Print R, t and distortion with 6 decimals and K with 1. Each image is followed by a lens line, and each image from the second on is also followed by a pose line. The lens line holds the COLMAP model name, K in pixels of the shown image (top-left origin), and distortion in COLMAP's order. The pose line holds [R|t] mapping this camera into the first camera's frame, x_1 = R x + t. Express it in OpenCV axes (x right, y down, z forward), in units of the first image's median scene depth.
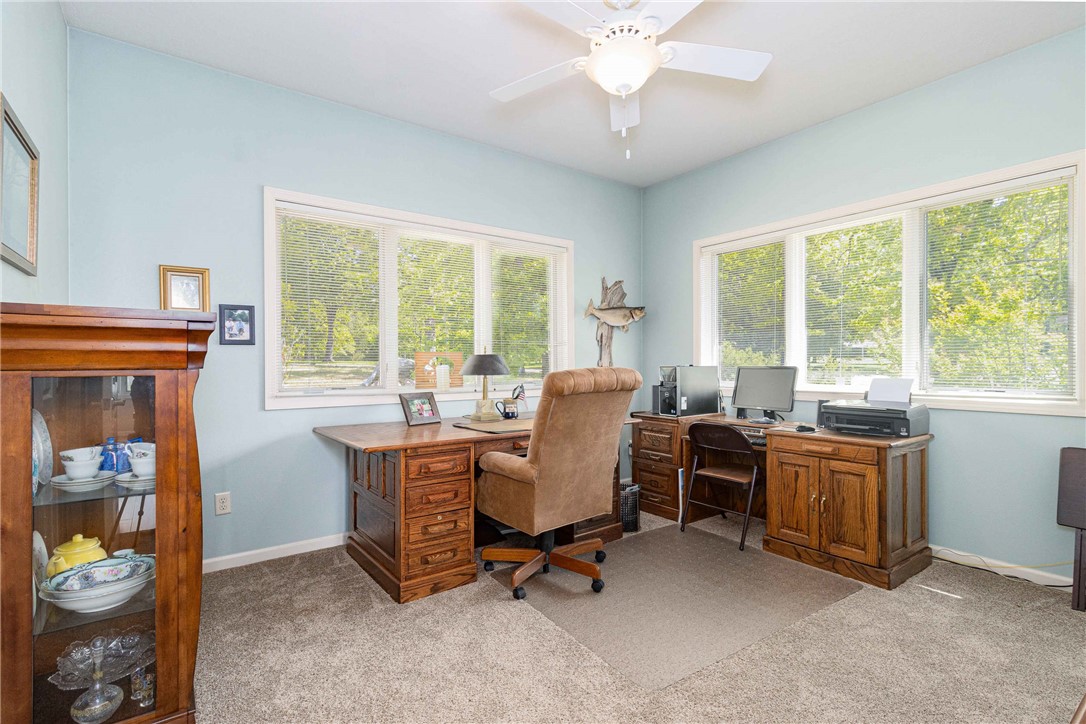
lens RADIAL K [[514.9, 0, 539.3], [0, 514.9, 367.0], [0, 0, 1]] dist [0.010797, -0.000021]
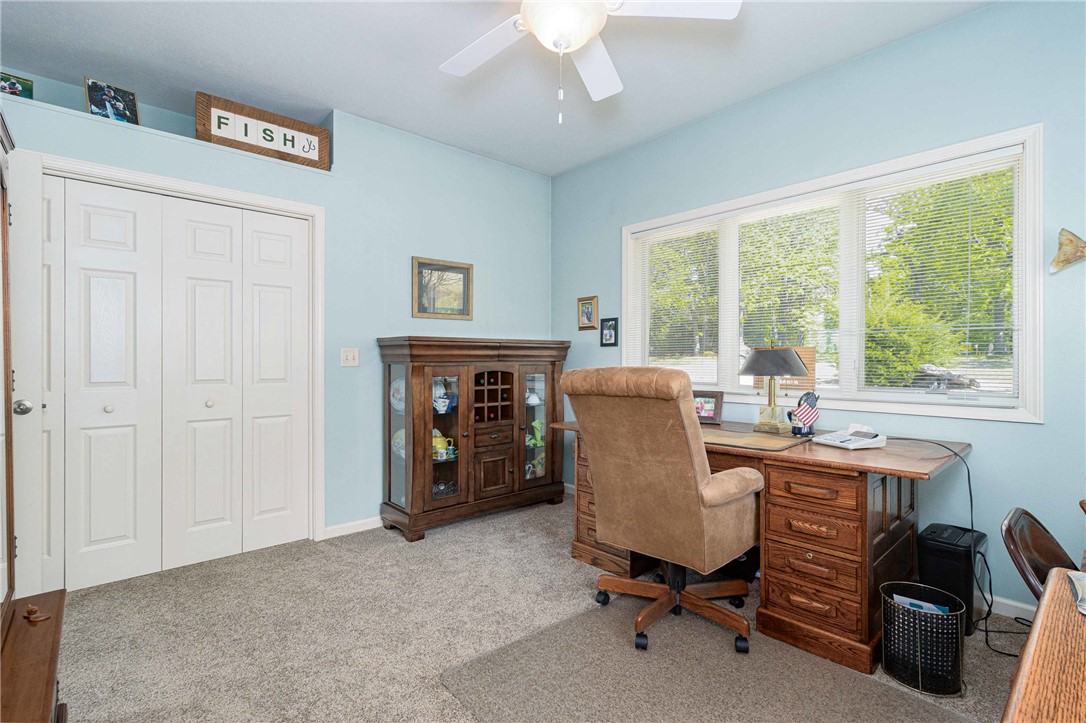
lens RADIAL K [[514.9, 0, 539.3], [0, 514.9, 366.5], [0, 0, 1]] dist [0.010797, -0.000021]
pose [[0.107257, 0.016176, -0.994100, 0.780421], [-0.011261, 0.999823, 0.015054, -0.007585], [0.994167, 0.009580, 0.107421, 0.661143]]
